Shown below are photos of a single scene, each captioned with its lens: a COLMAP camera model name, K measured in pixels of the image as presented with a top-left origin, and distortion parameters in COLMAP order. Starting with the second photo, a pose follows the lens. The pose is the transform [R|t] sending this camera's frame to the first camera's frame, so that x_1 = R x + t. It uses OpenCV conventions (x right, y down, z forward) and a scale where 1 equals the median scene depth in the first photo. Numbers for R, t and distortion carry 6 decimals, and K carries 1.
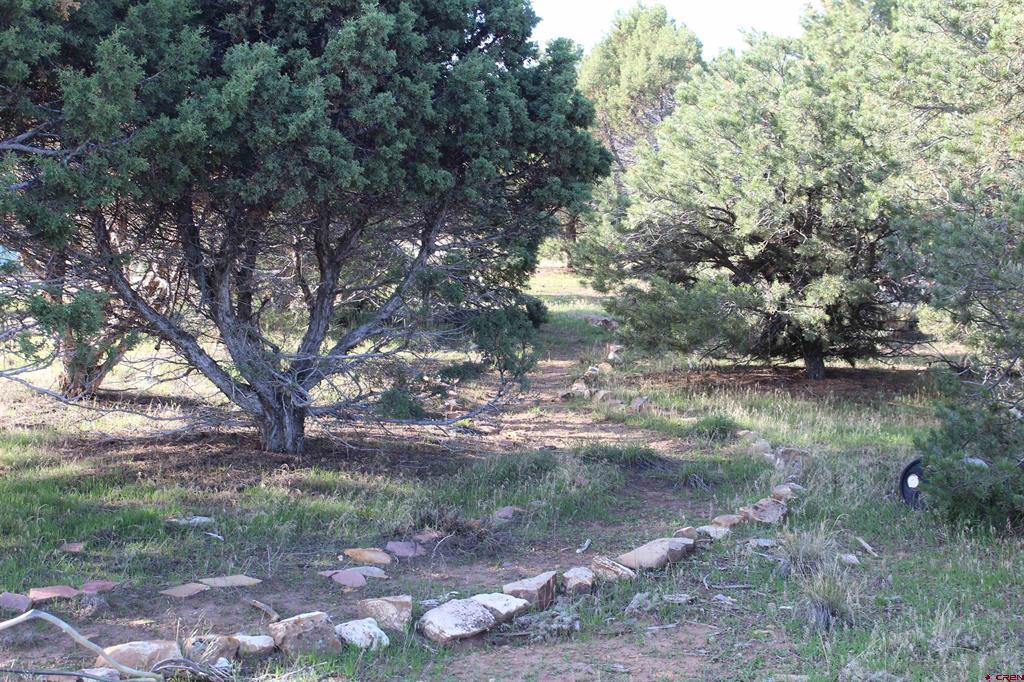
lens RADIAL K [[1658.9, 0, 512.0], [0, 1658.9, 341.0], [0, 0, 1]] dist [-0.009565, -0.006342]
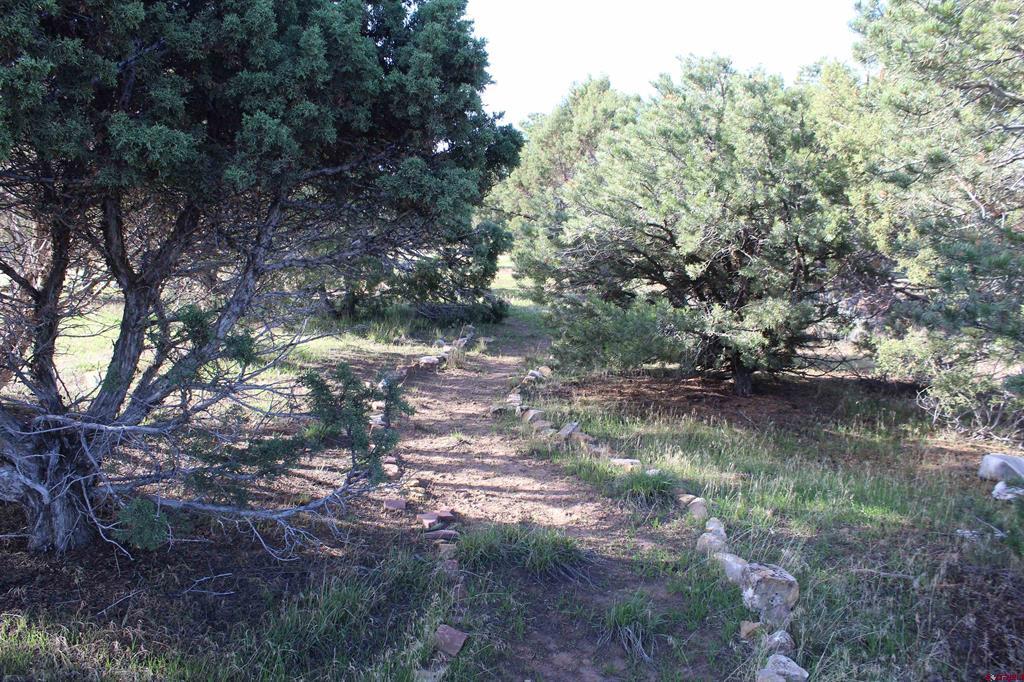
lens RADIAL K [[846.6, 0, 512.0], [0, 846.6, 341.0], [0, 0, 1]] dist [-0.188202, 0.181805]
pose [[0.999532, 0.024573, -0.018238, 0.050397], [-0.023637, 0.998476, 0.049860, -0.034946], [0.019435, -0.049406, 0.998590, 0.507972]]
